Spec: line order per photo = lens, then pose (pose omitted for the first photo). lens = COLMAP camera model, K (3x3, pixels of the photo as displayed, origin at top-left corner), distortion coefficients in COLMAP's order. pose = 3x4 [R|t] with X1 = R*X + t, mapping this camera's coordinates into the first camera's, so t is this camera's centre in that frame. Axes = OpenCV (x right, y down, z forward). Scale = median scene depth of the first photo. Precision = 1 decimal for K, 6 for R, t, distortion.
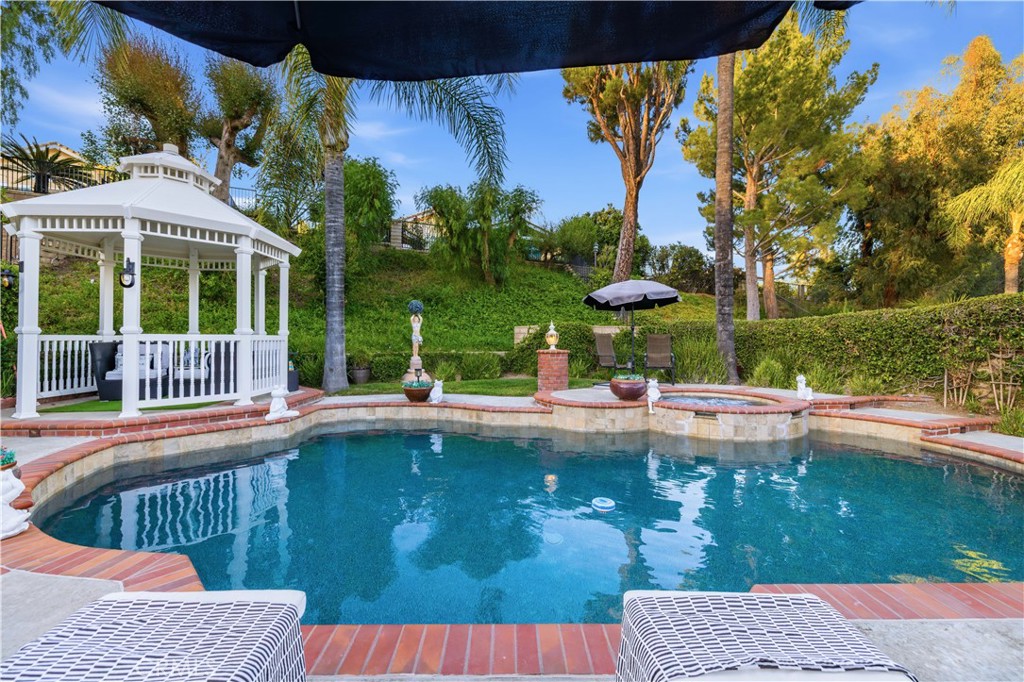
lens RADIAL K [[430.0, 0, 514.1], [0, 430.0, 334.4], [0, 0, 1]] dist [0.000554, 0.000225]
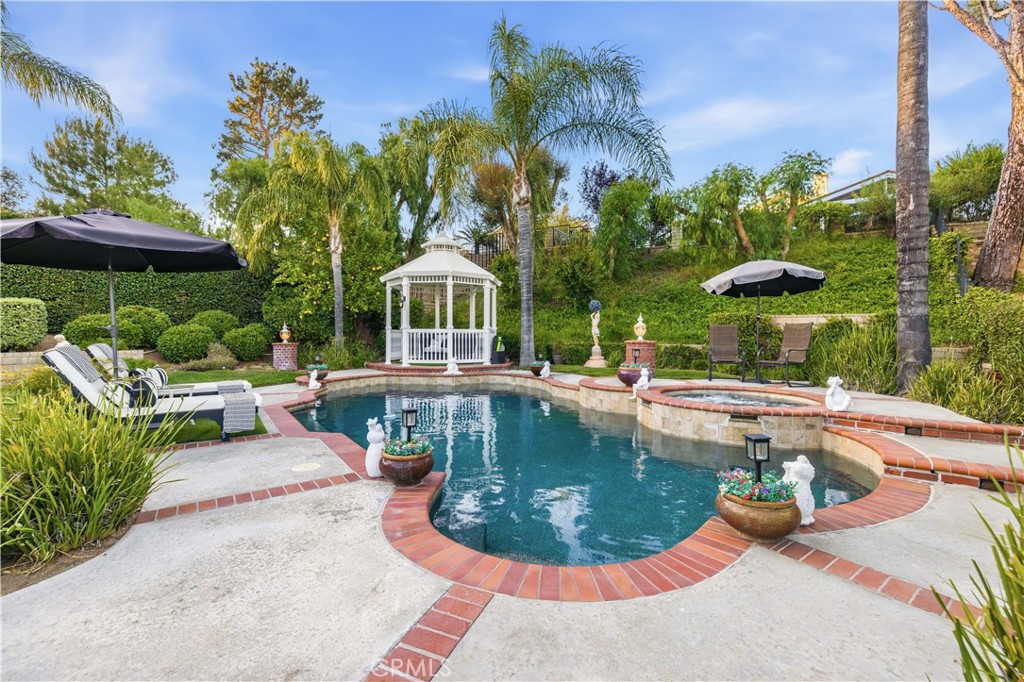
lens RADIAL K [[430.0, 0, 514.1], [0, 430.0, 334.4], [0, 0, 1]] dist [0.000554, 0.000225]
pose [[0.574215, -0.001744, -0.818703, 0.941925], [0.006658, 0.999975, 0.002540, 0.019032], [0.818678, -0.006910, 0.574212, 0.148009]]
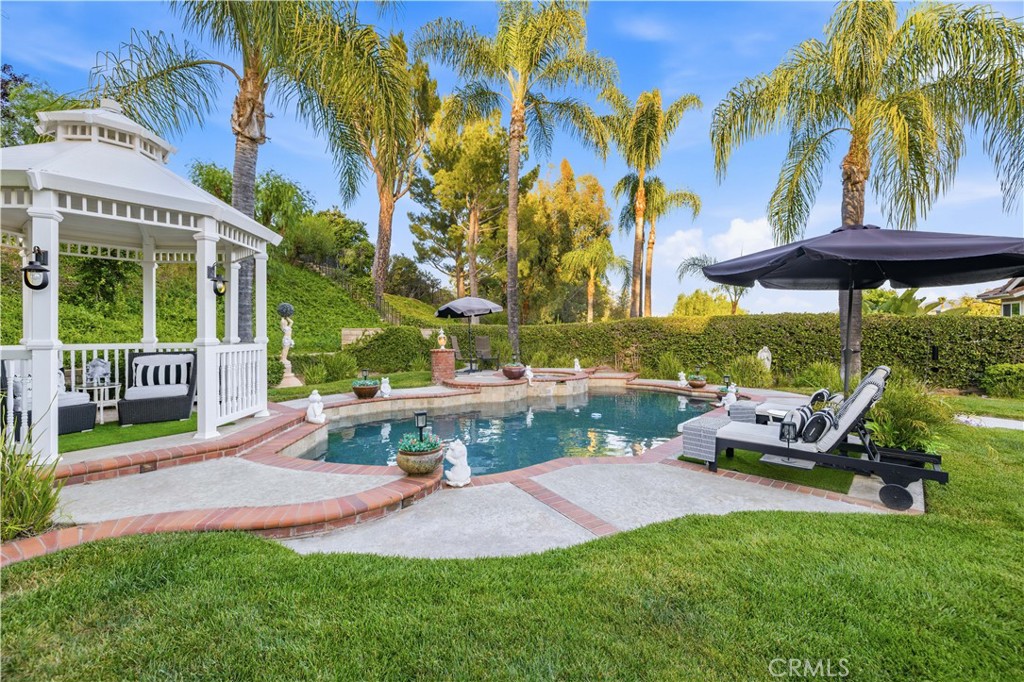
lens RADIAL K [[430.0, 0, 514.1], [0, 430.0, 334.4], [0, 0, 1]] dist [0.000554, 0.000225]
pose [[0.680626, -0.006783, 0.732599, -0.865837], [-0.001619, 0.999941, 0.010762, -0.028255], [-0.732629, -0.008511, 0.680575, -0.065522]]
